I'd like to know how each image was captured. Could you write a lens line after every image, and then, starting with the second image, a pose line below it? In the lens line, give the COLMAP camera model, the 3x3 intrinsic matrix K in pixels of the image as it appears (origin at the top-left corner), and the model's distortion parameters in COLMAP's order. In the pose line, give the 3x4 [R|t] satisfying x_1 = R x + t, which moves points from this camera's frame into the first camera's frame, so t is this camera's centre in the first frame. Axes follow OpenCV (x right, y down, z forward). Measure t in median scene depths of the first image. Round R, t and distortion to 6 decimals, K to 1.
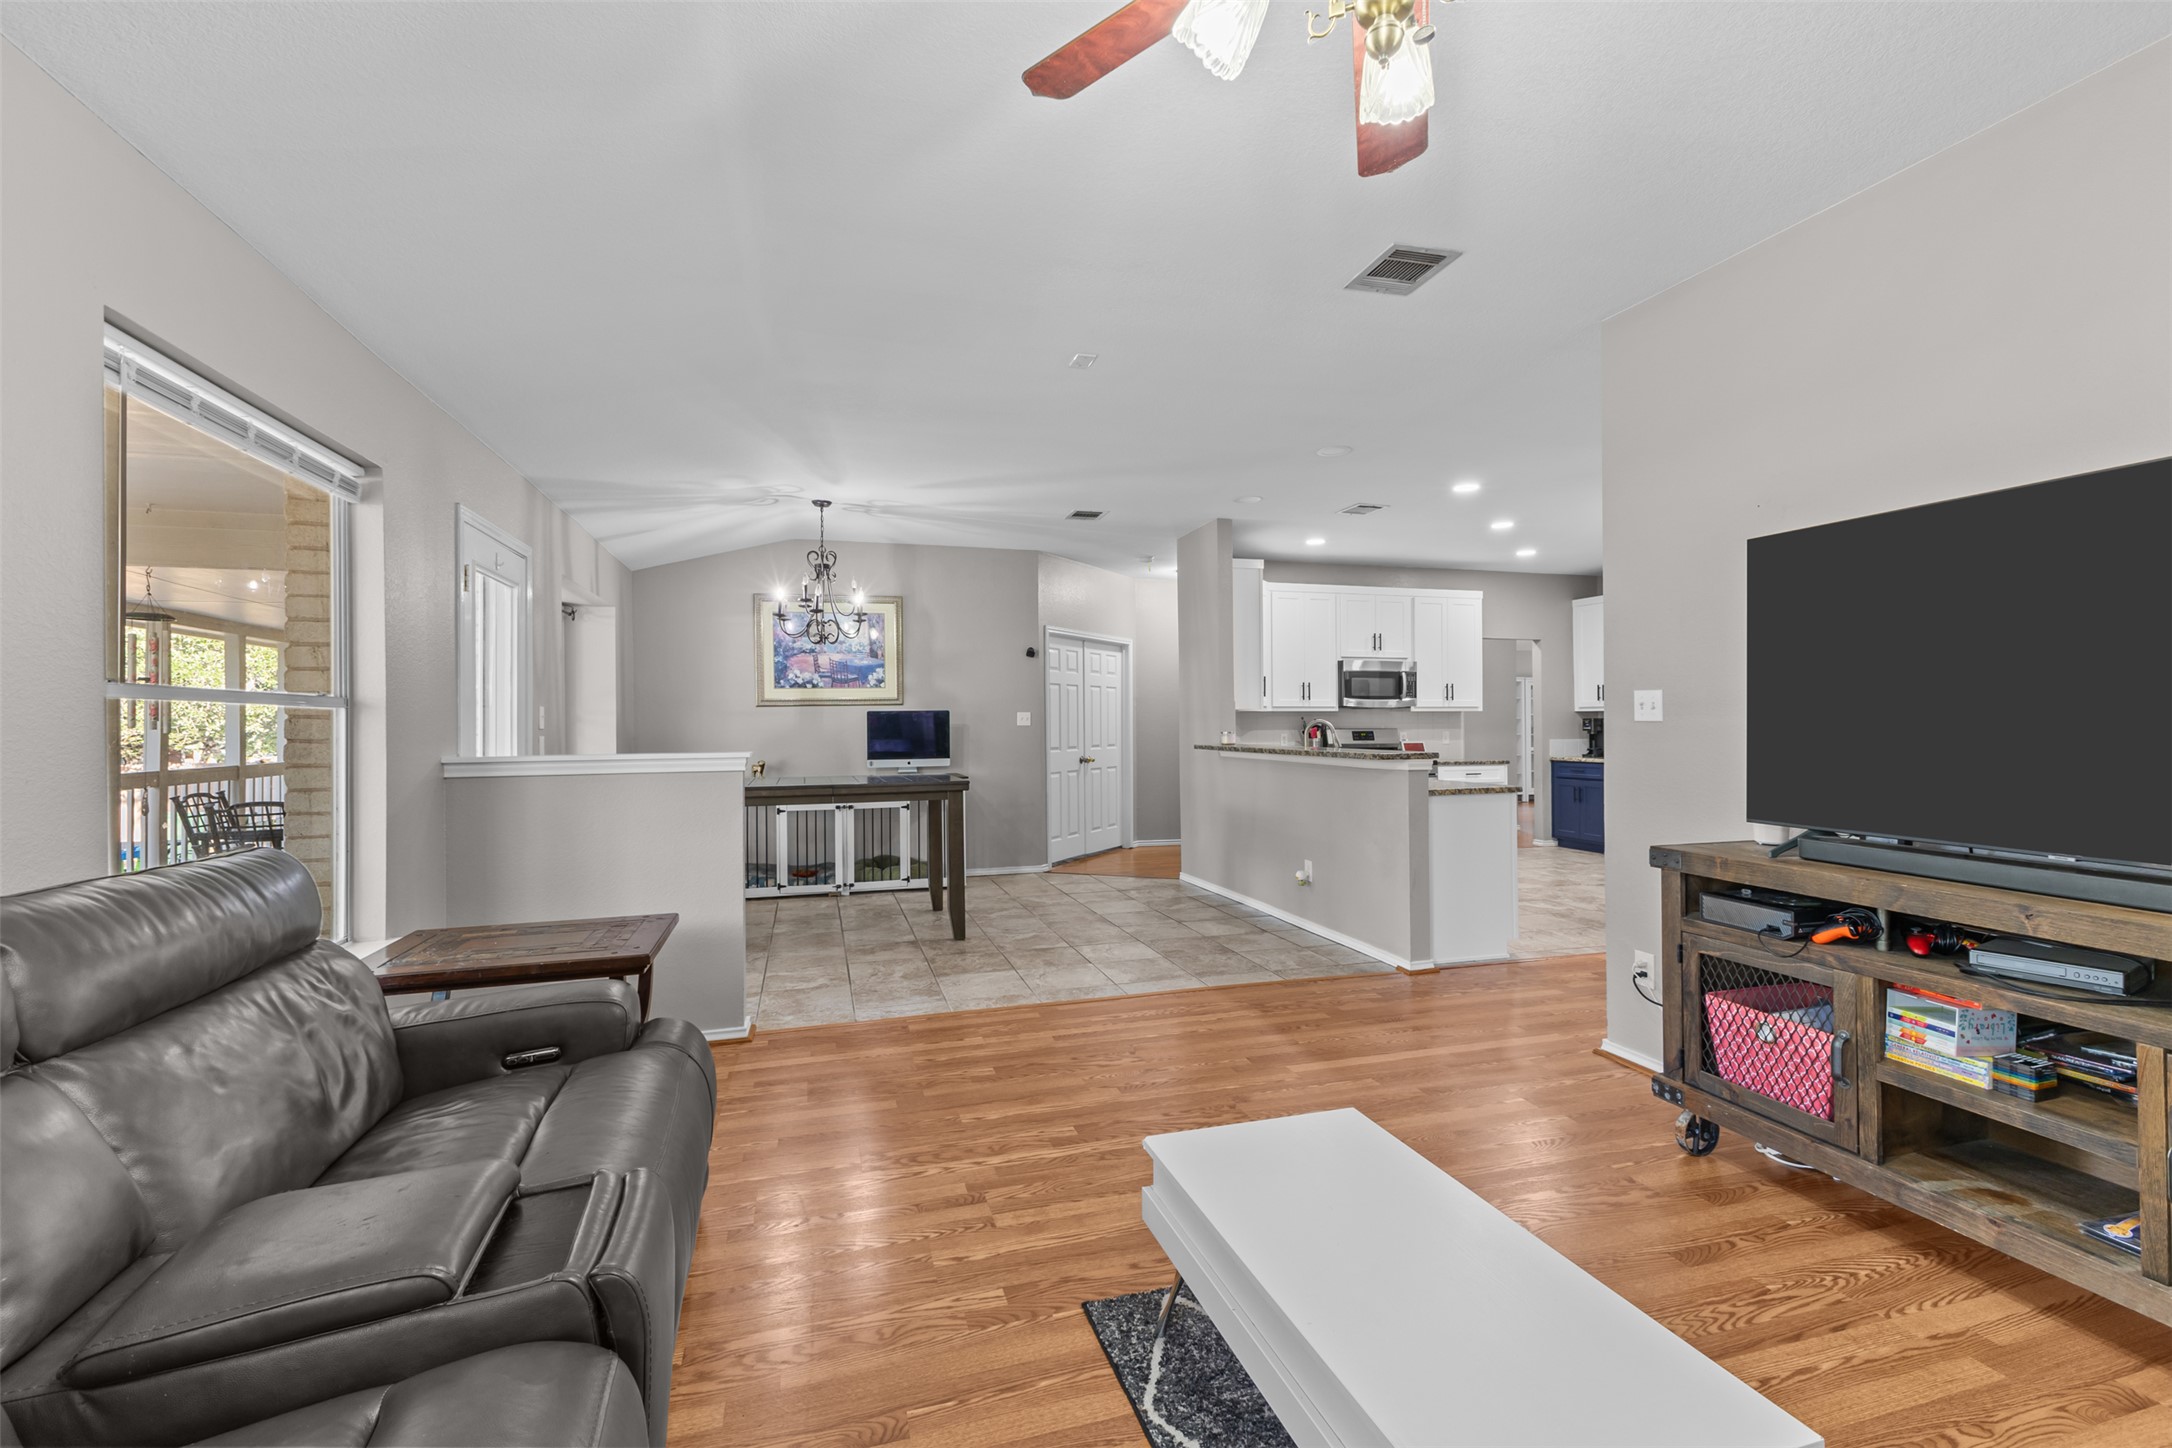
lens RADIAL K [[936.6, 0, 1095.3], [0, 936.6, 708.9], [0, 0, 1]] dist [0.014562, -0.003656]
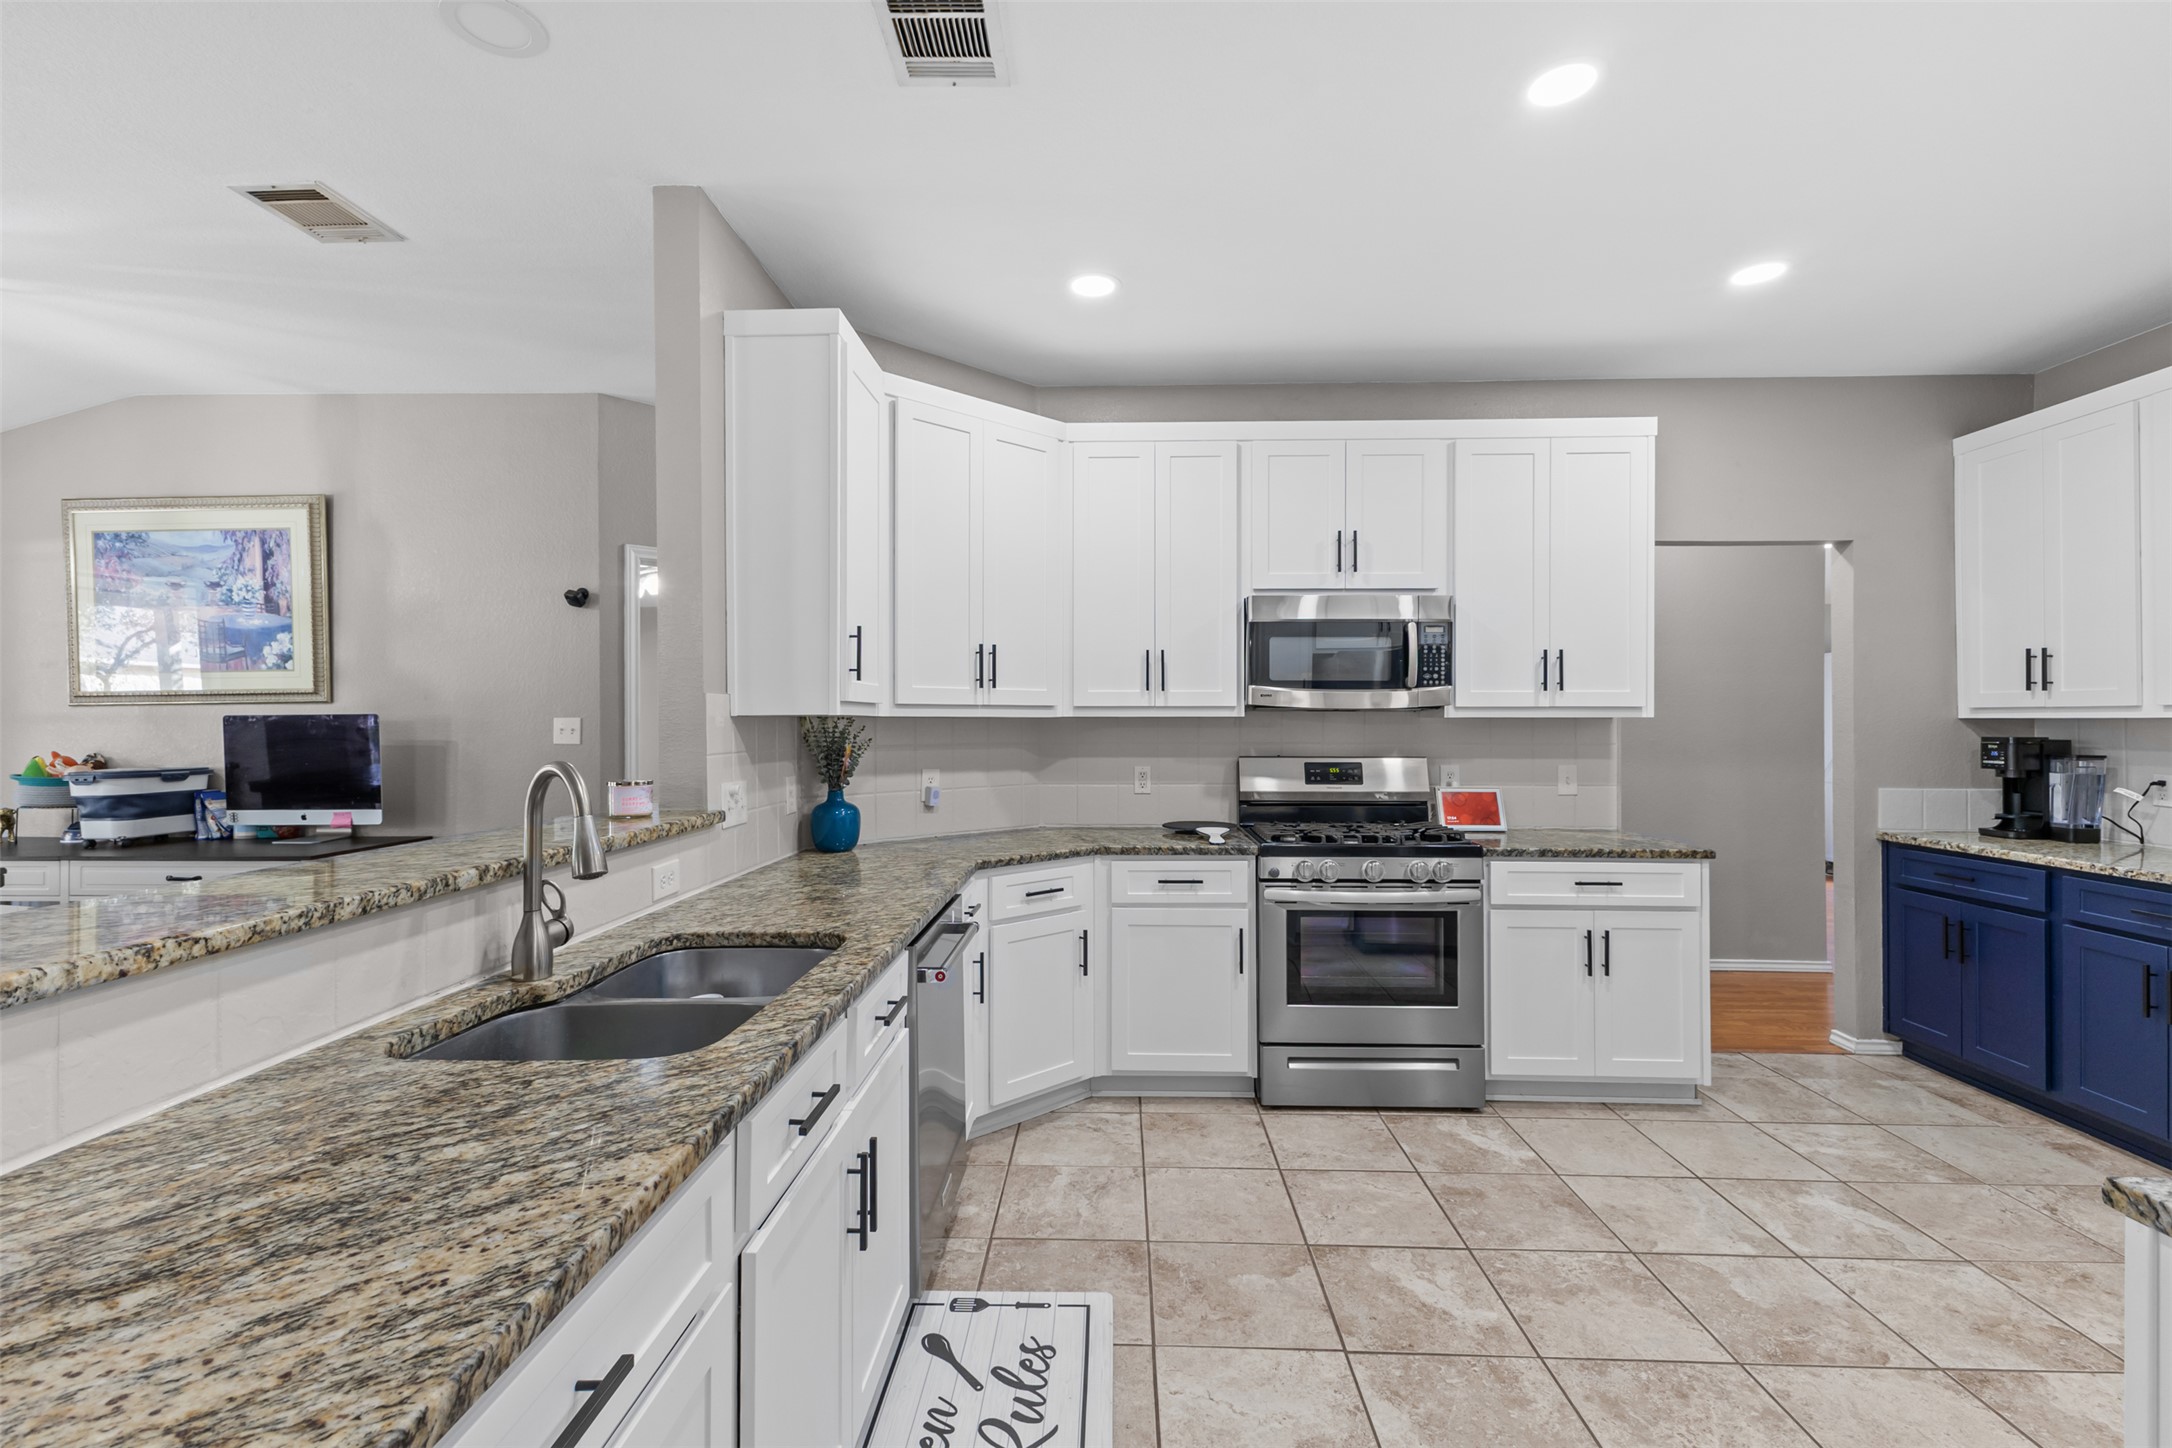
lens RADIAL K [[936.6, 0, 1099.0], [0, 936.6, 710.7], [0, 0, 1]] dist [0.014562, -0.003656]
pose [[0.949953, 0.001102, -0.312391, 0.374136], [-0.000347, 0.999997, 0.002471, -0.001683], [0.312393, -0.002239, 0.949950, 0.653956]]
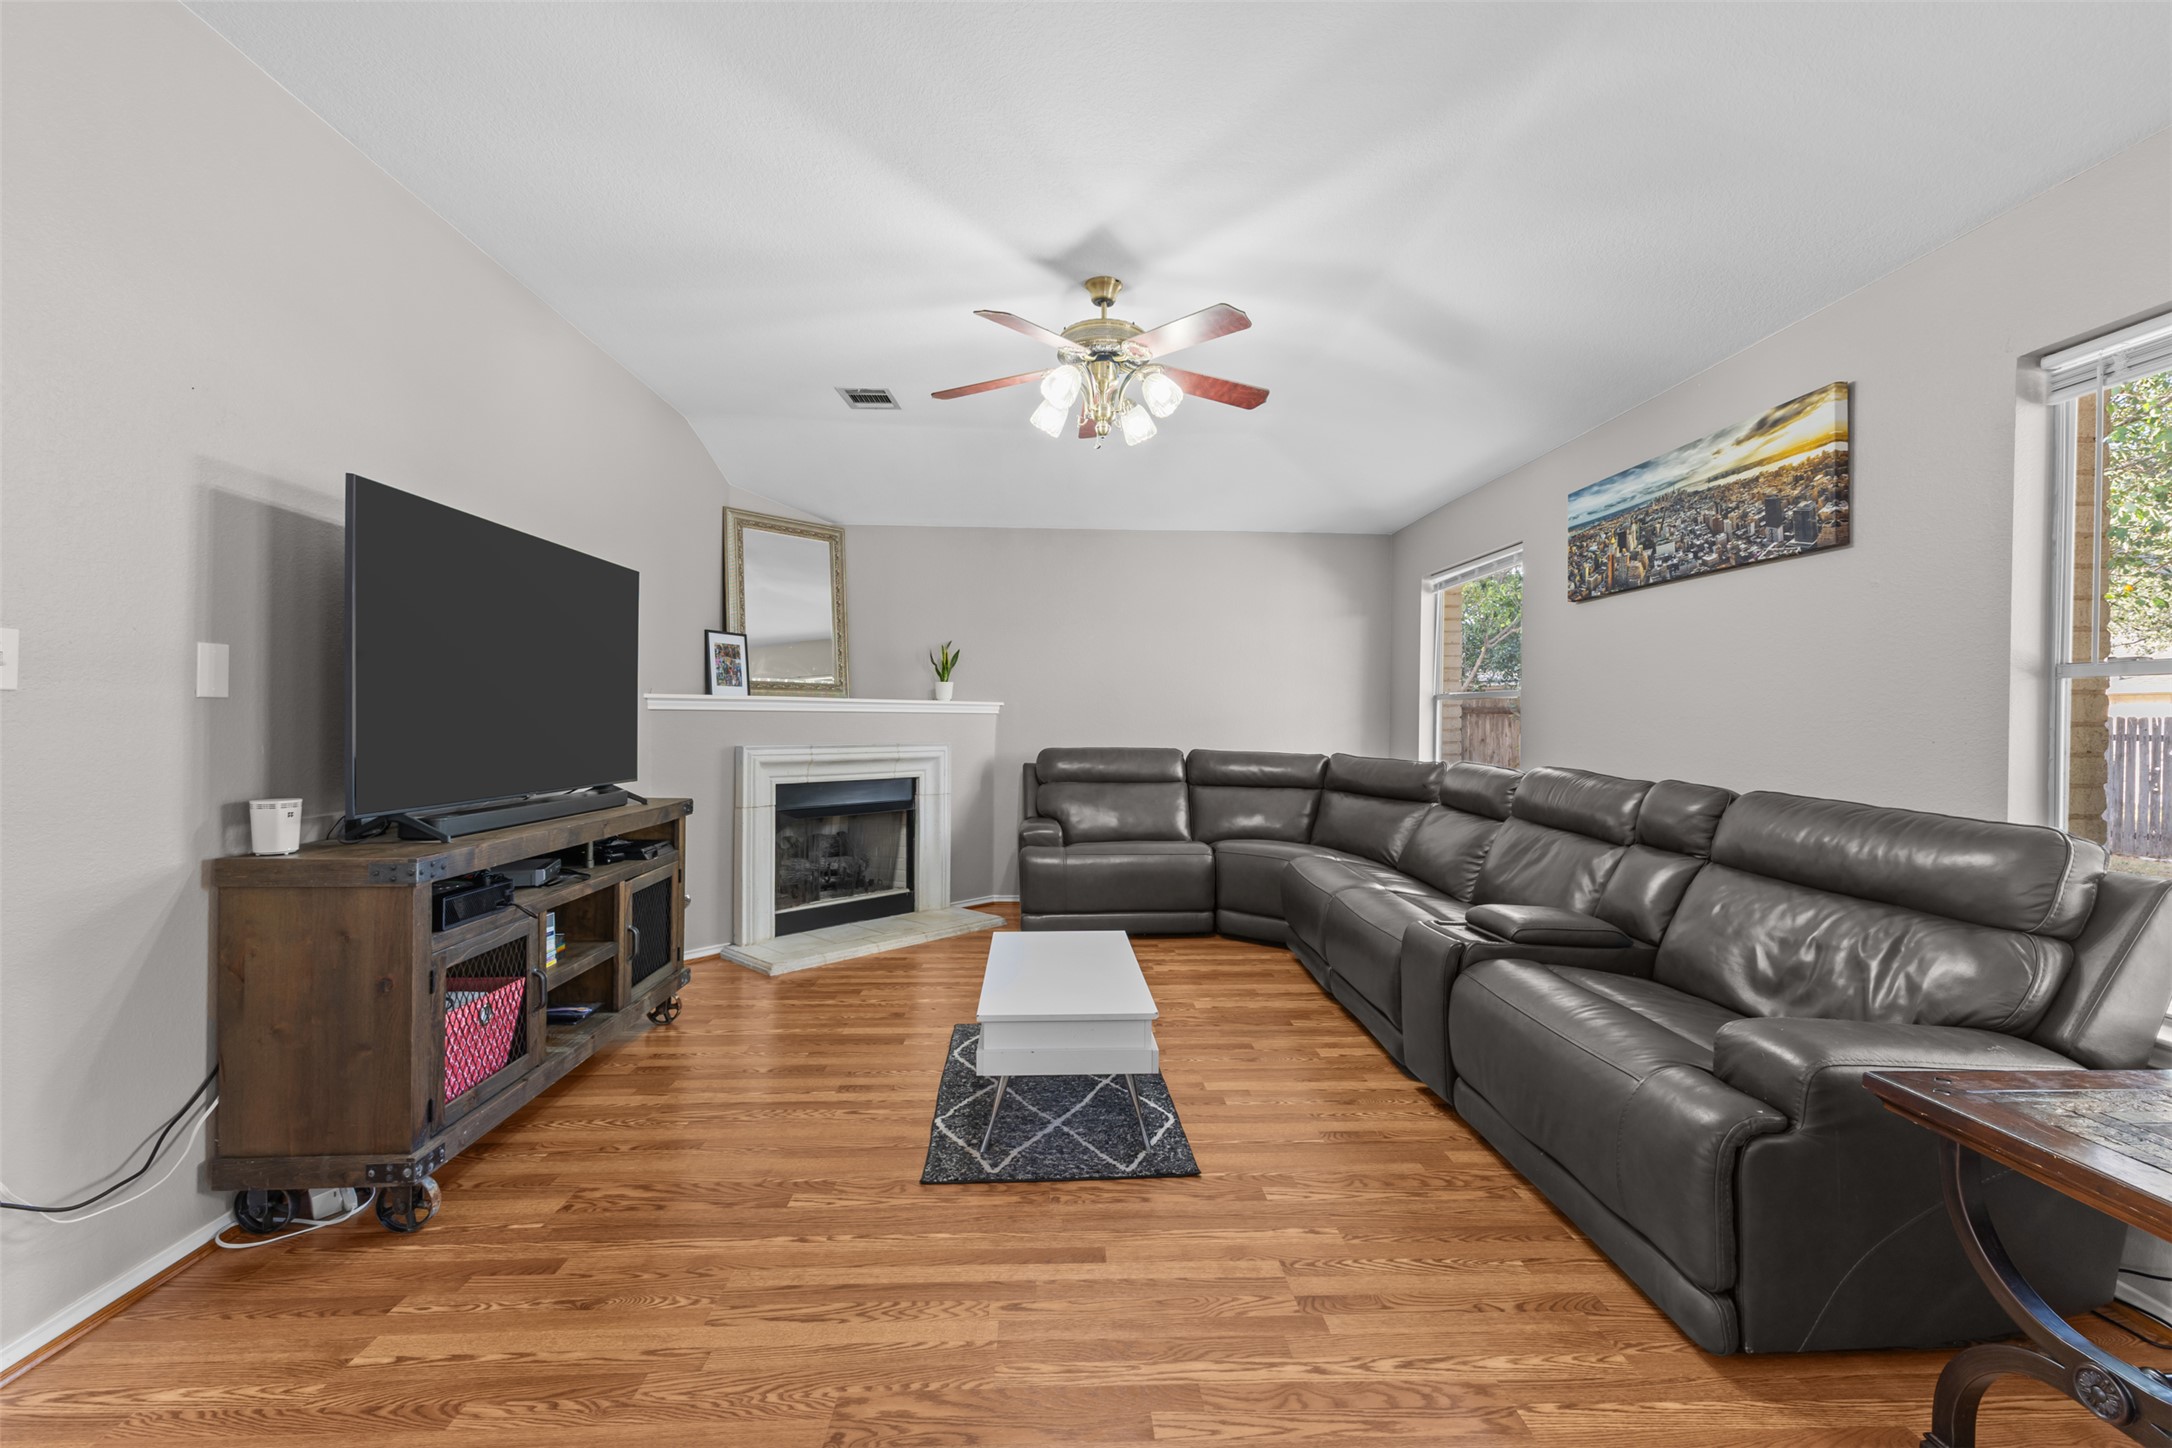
lens RADIAL K [[936.6, 0, 1082.0], [0, 936.6, 703.1], [0, 0, 1]] dist [0.014562, -0.003656]
pose [[-0.968440, -0.000057, 0.249248, -0.046671], [-0.007191, 0.999590, -0.027711, 0.013794], [-0.249145, -0.028629, -0.968043, 0.613559]]
